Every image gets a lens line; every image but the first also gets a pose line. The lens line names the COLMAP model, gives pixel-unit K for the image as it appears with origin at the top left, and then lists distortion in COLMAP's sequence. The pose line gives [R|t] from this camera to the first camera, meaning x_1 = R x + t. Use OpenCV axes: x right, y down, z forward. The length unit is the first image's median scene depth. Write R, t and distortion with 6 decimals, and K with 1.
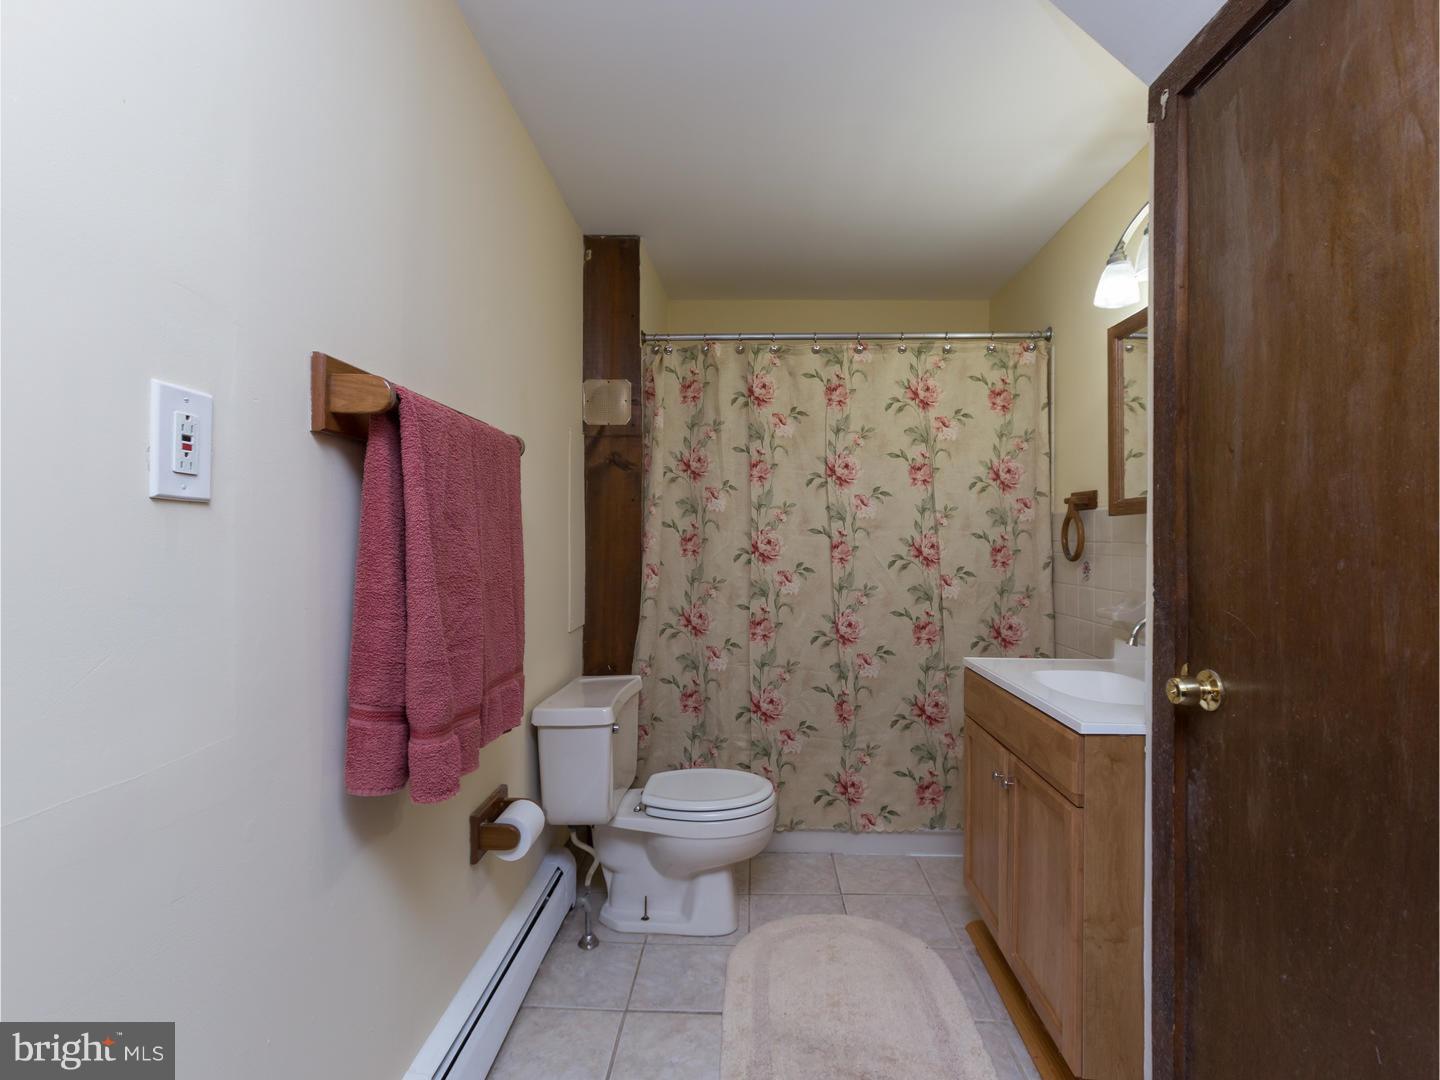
lens RADIAL K [[729.0, 0, 721.7], [0, 729.0, 539.7], [0, 0, 1]] dist [-0.013790, 0.001544]
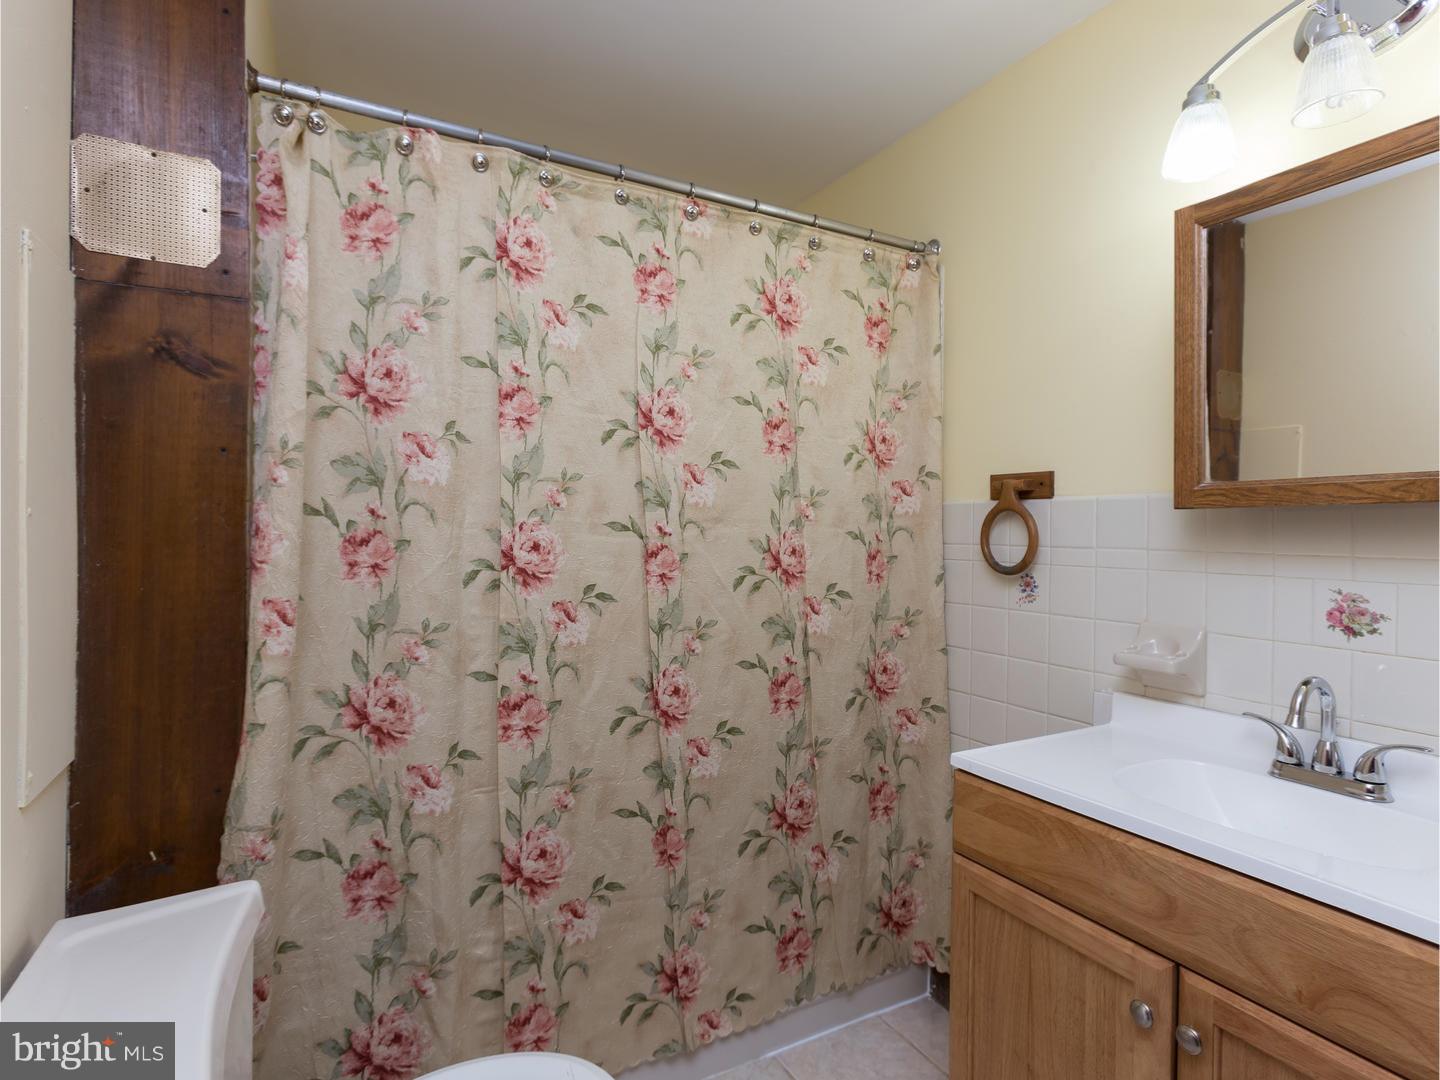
lens RADIAL K [[761.0, 0, 728.7], [0, 761.0, 533.0], [0, 0, 1]] dist [-0.020172, 0.011152]
pose [[0.852474, 0.002997, 0.522761, -0.100973], [-0.006918, 0.999961, 0.005550, -0.010385], [-0.522724, -0.008347, 0.852461, 0.470561]]
